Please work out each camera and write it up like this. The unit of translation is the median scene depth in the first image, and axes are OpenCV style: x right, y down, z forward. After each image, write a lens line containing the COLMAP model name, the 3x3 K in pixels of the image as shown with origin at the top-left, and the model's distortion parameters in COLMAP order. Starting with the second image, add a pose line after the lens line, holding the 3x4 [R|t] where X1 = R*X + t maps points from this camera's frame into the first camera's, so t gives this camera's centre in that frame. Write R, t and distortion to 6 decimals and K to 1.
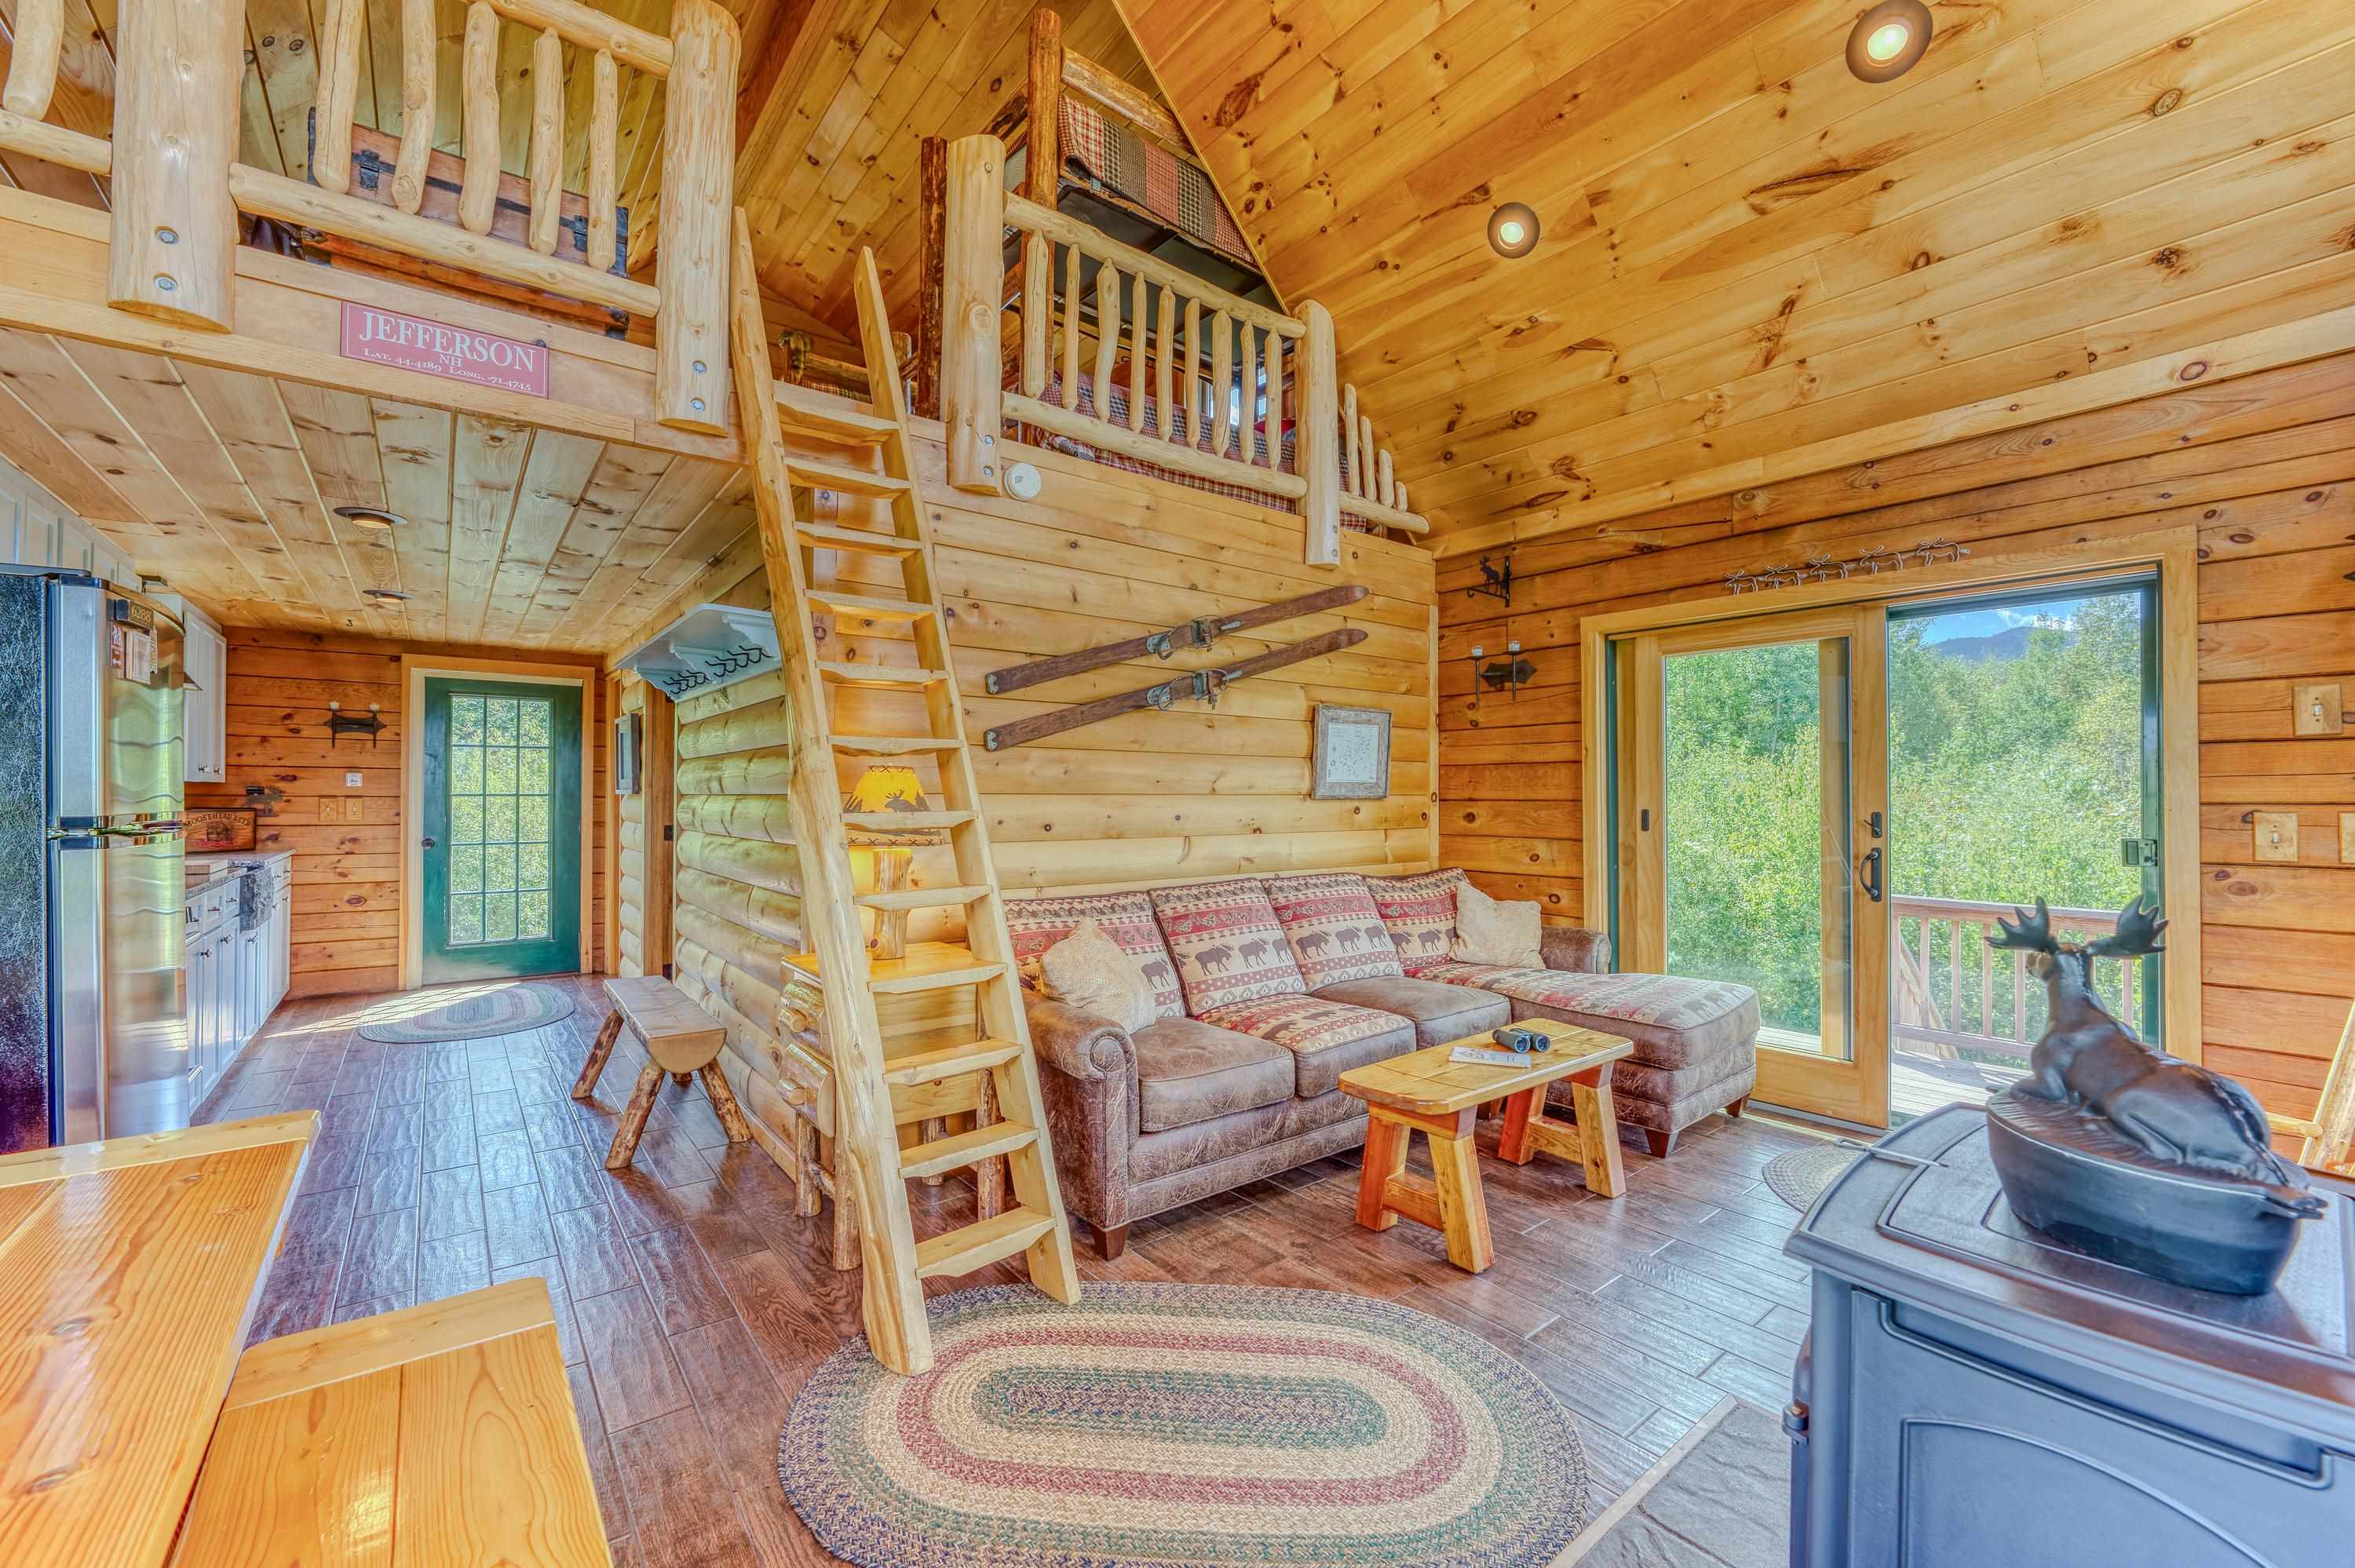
lens RADIAL K [[953.6, 0, 1171.3], [0, 953.6, 789.8], [0, 0, 1]] dist [-0.010087, 0.000329]
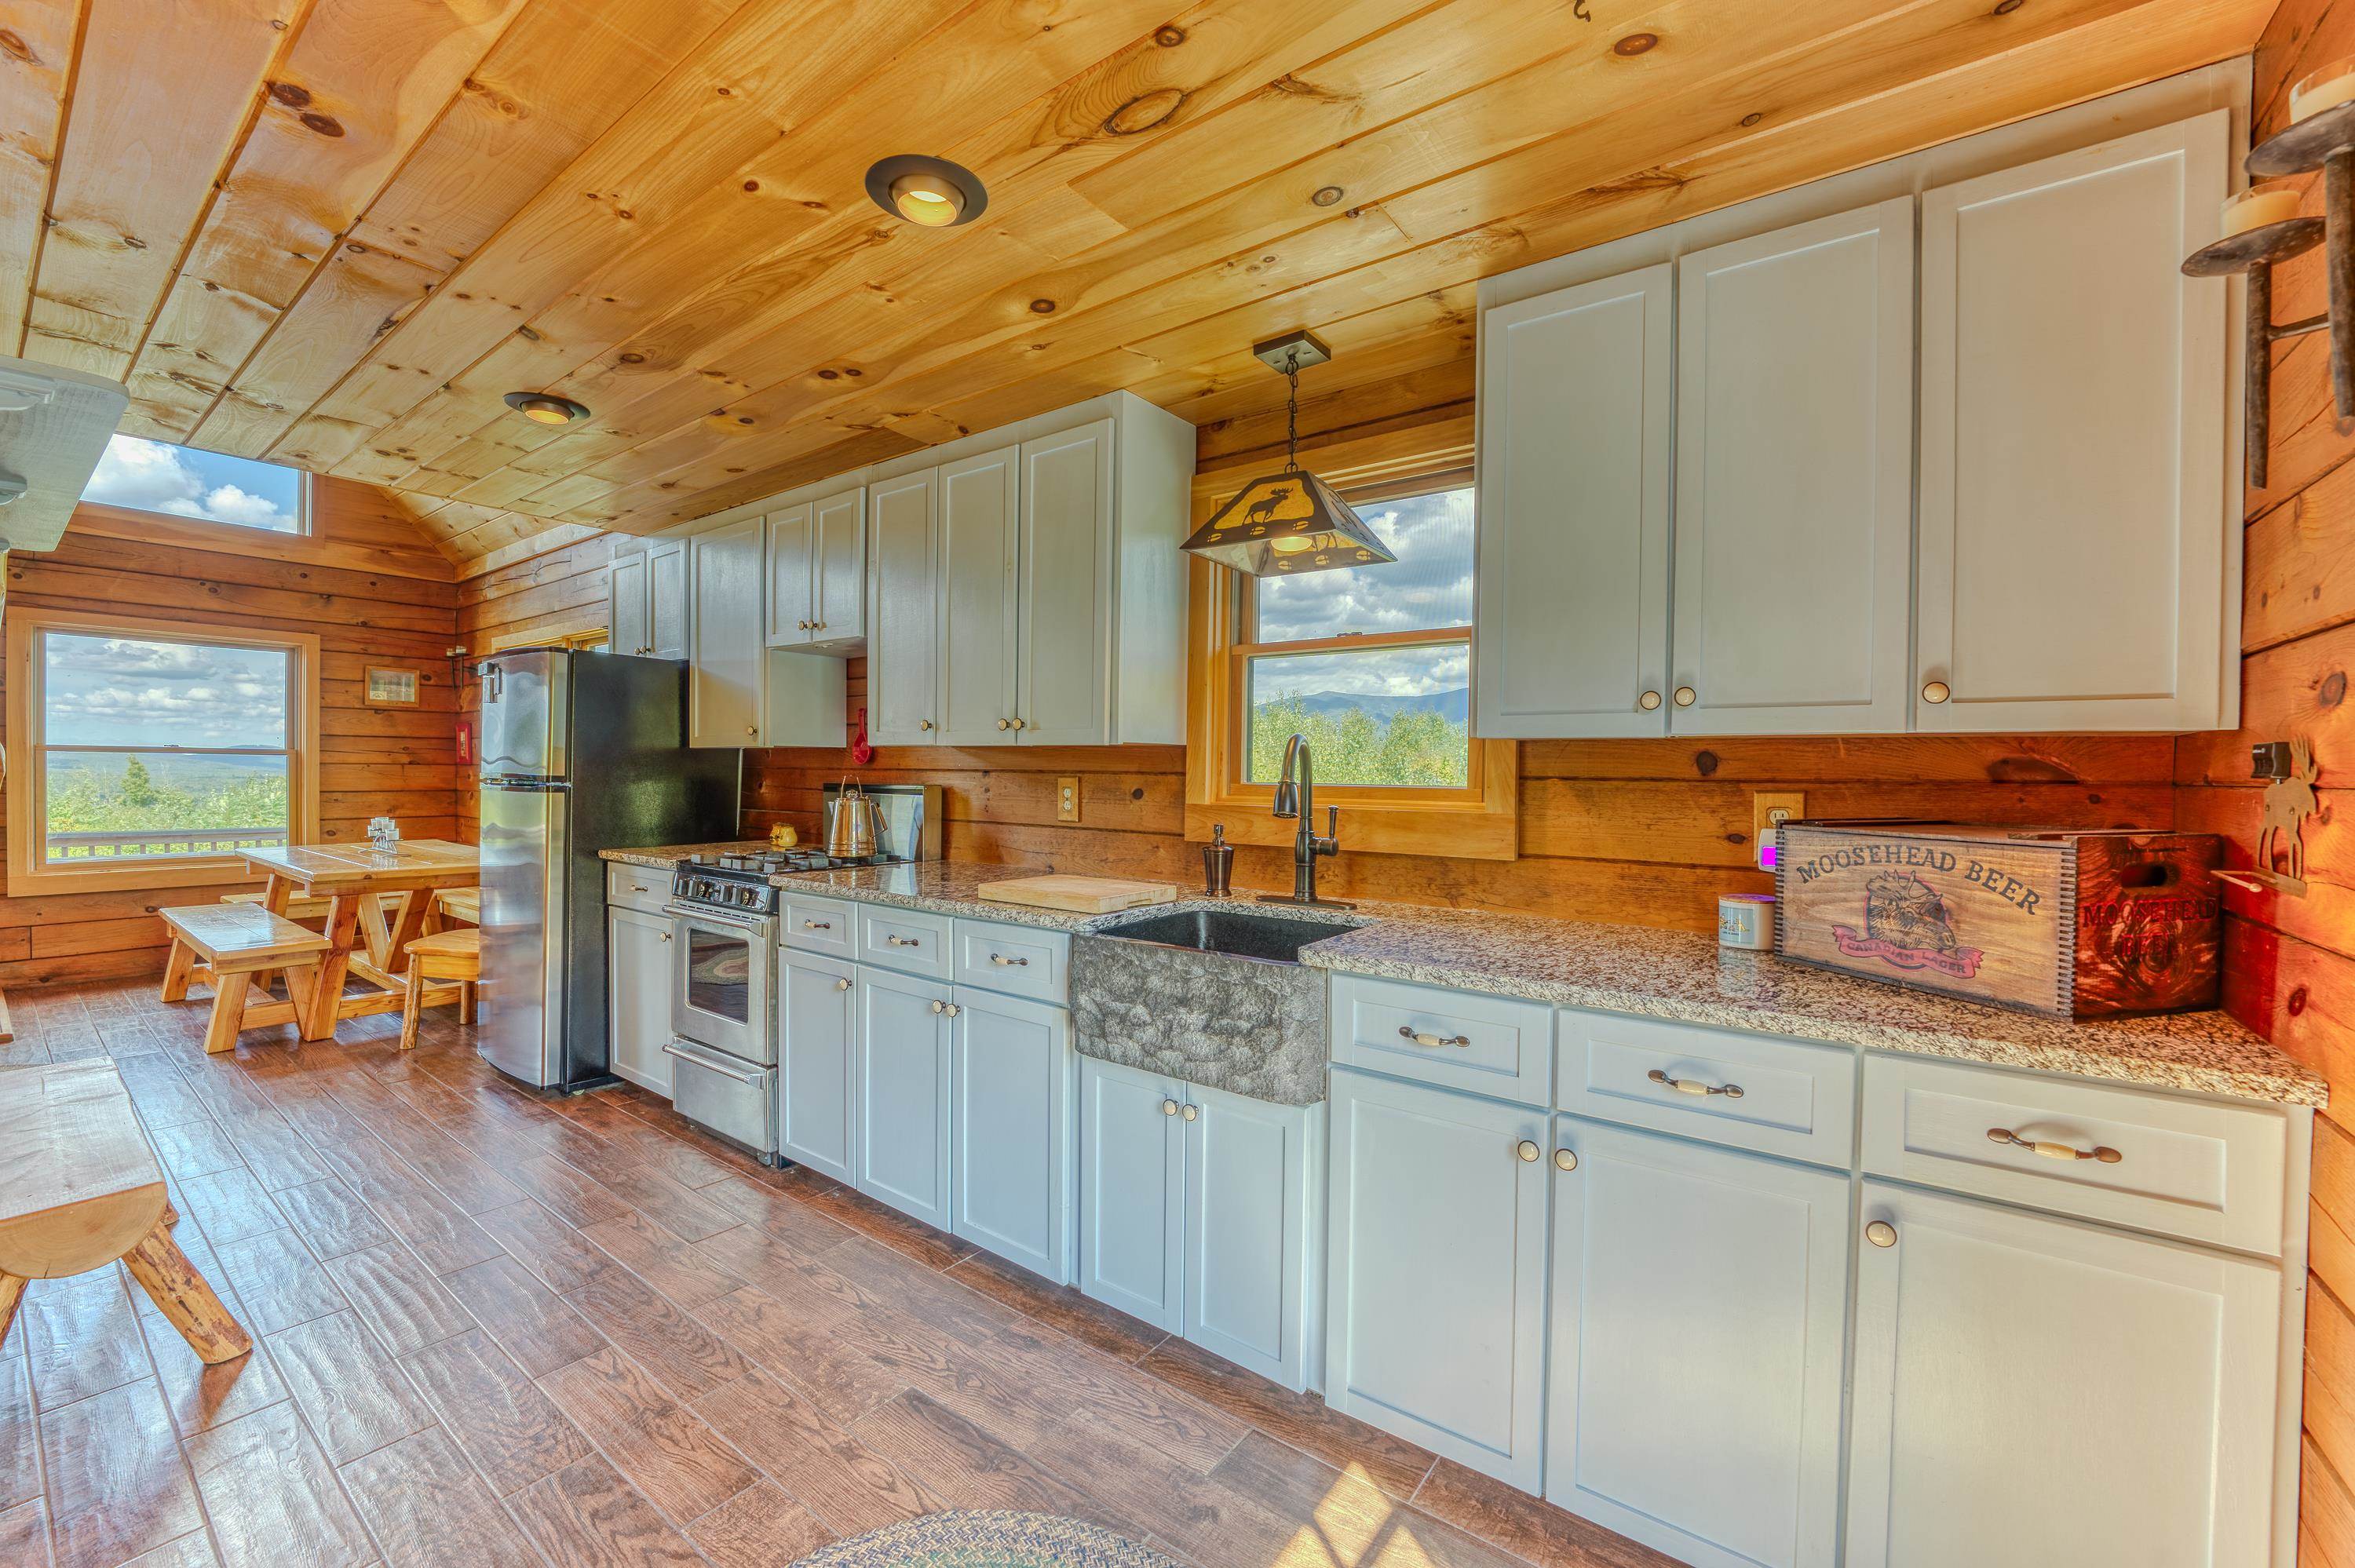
lens RADIAL K [[953.6, 0, 1168.4], [0, 953.6, 780.8], [0, 0, 1]] dist [-0.010087, 0.000329]
pose [[-0.965789, -0.006632, -0.259245, -0.652676], [-0.008821, 0.999935, 0.007280, 0.005058], [0.259180, 0.009317, -0.965784, 1.079413]]
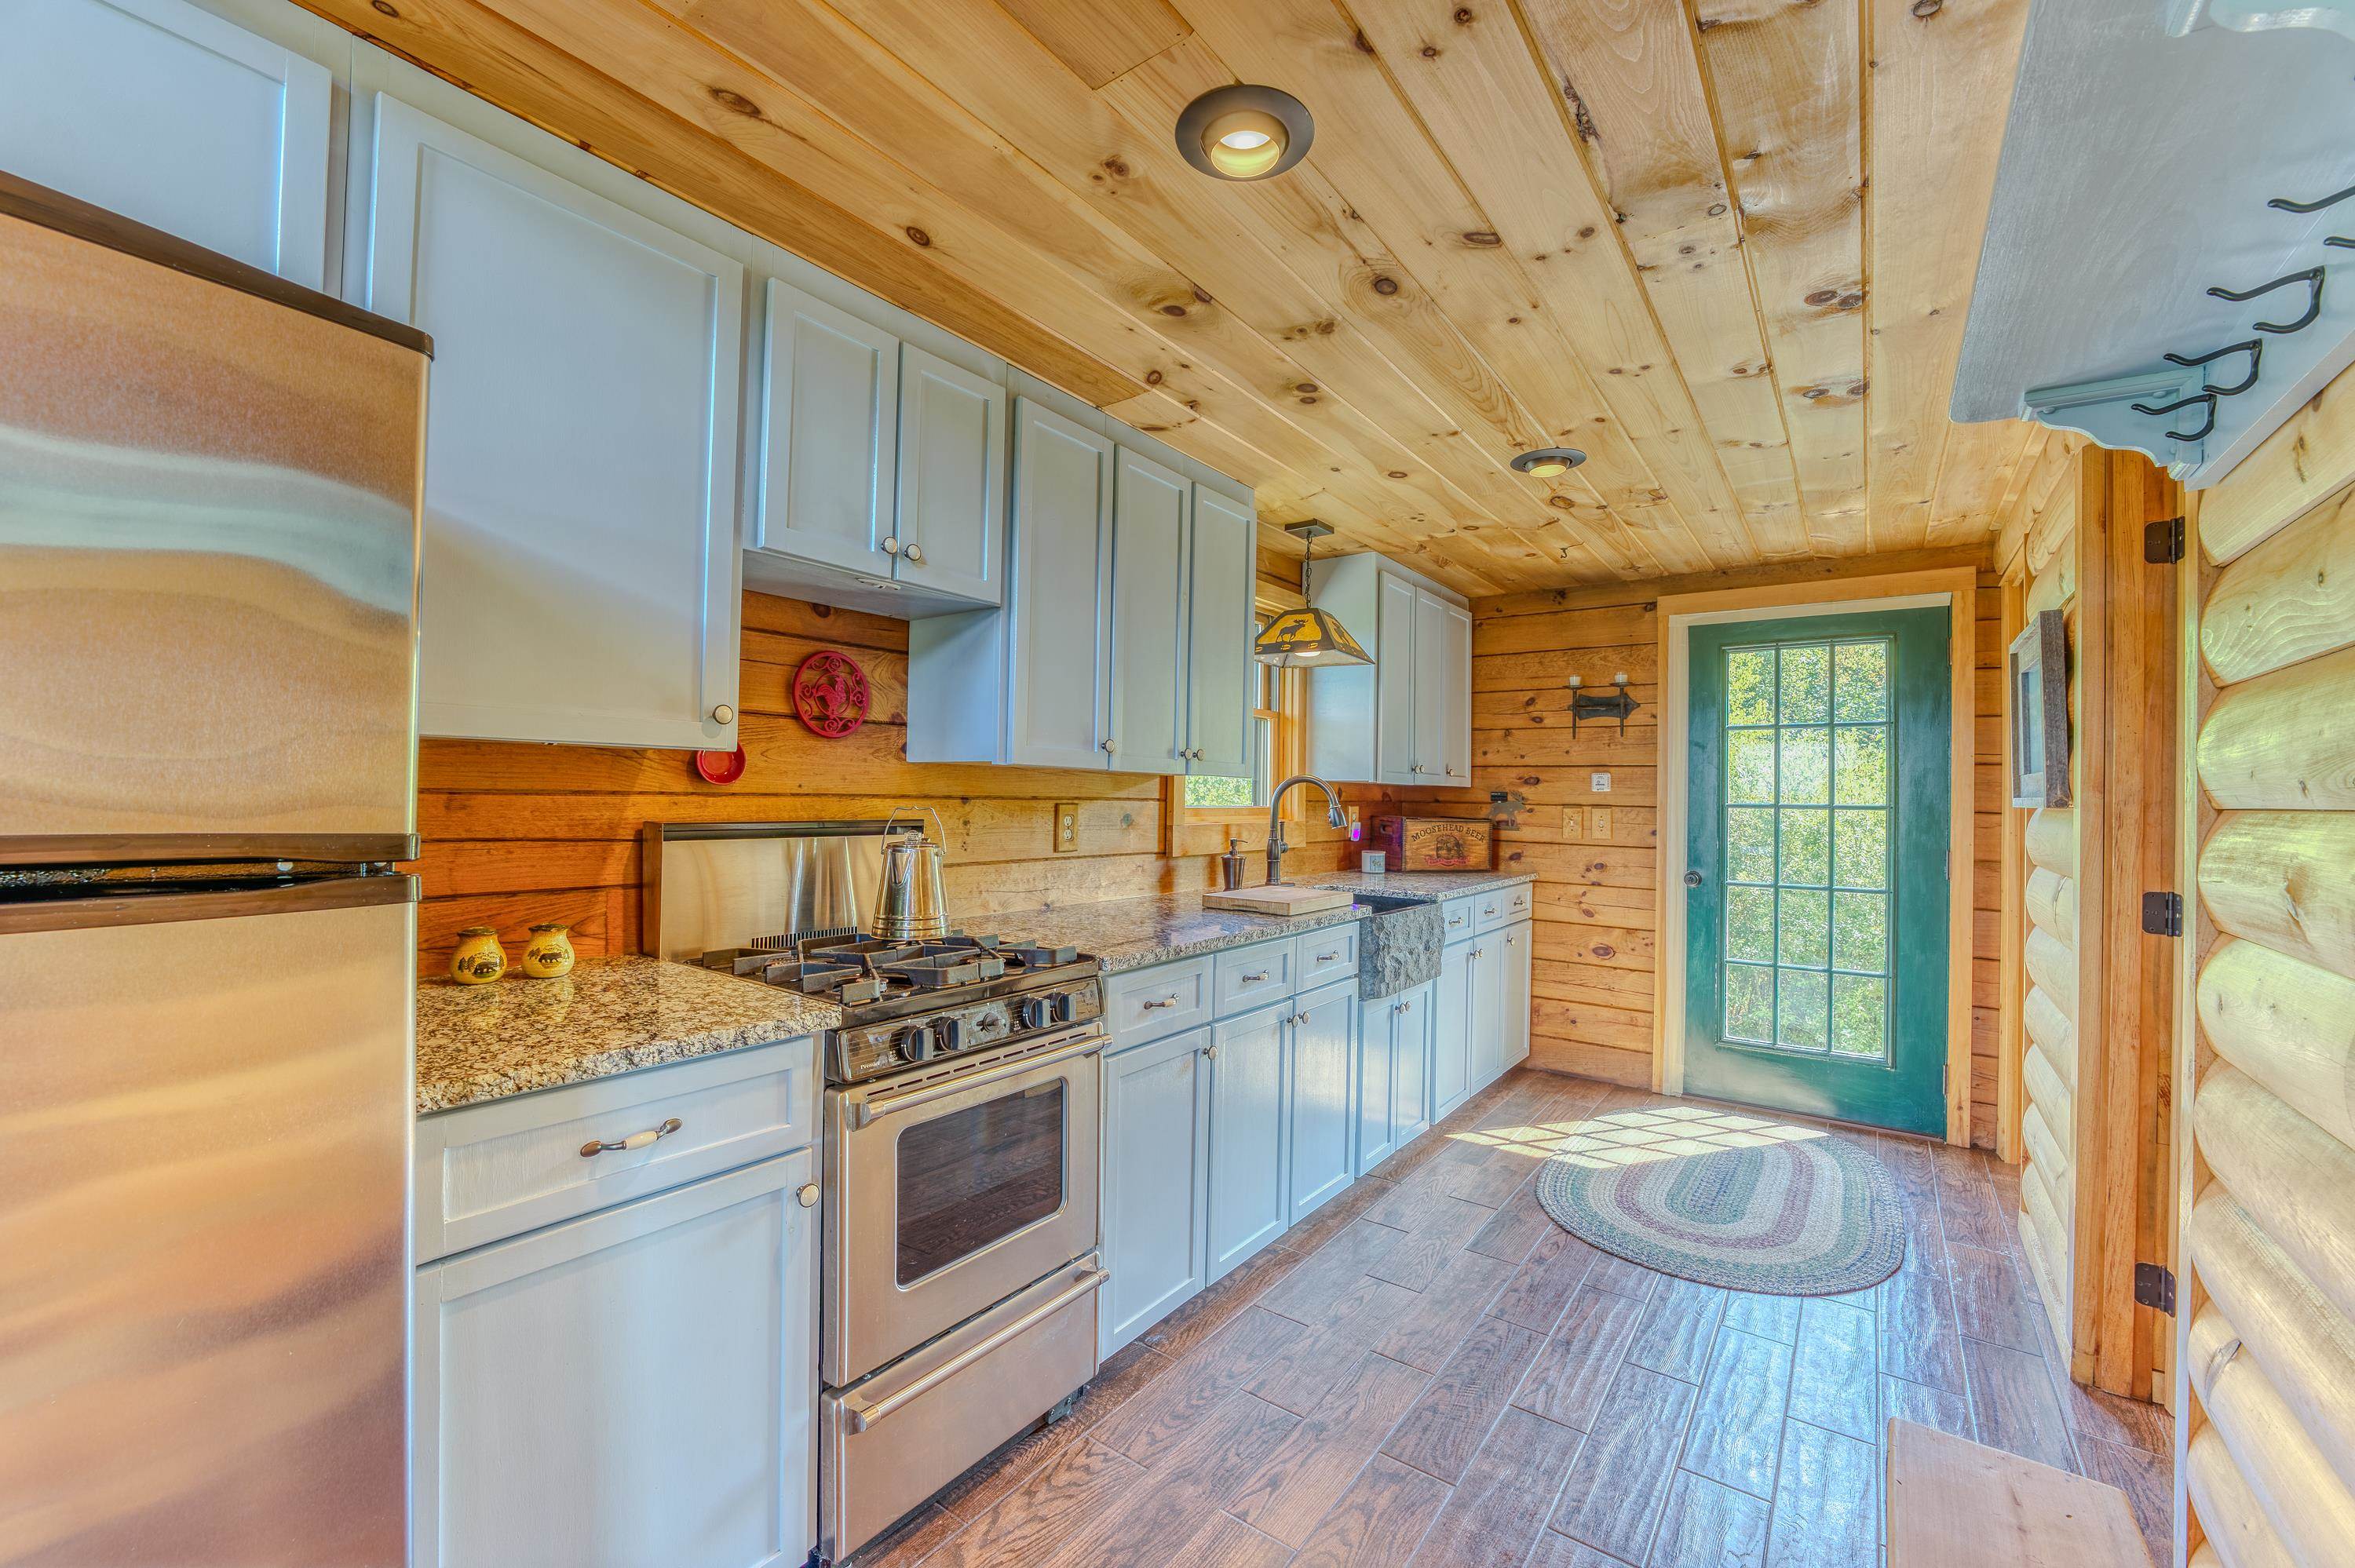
lens RADIAL K [[953.6, 0, 1166.1], [0, 953.6, 784.5], [0, 0, 1]] dist [-0.010087, 0.000329]
pose [[0.273912, -0.009721, -0.961706, -0.257581], [-0.008774, 0.999882, -0.012606, 0.002783], [0.961715, 0.011891, 0.273795, 0.483606]]
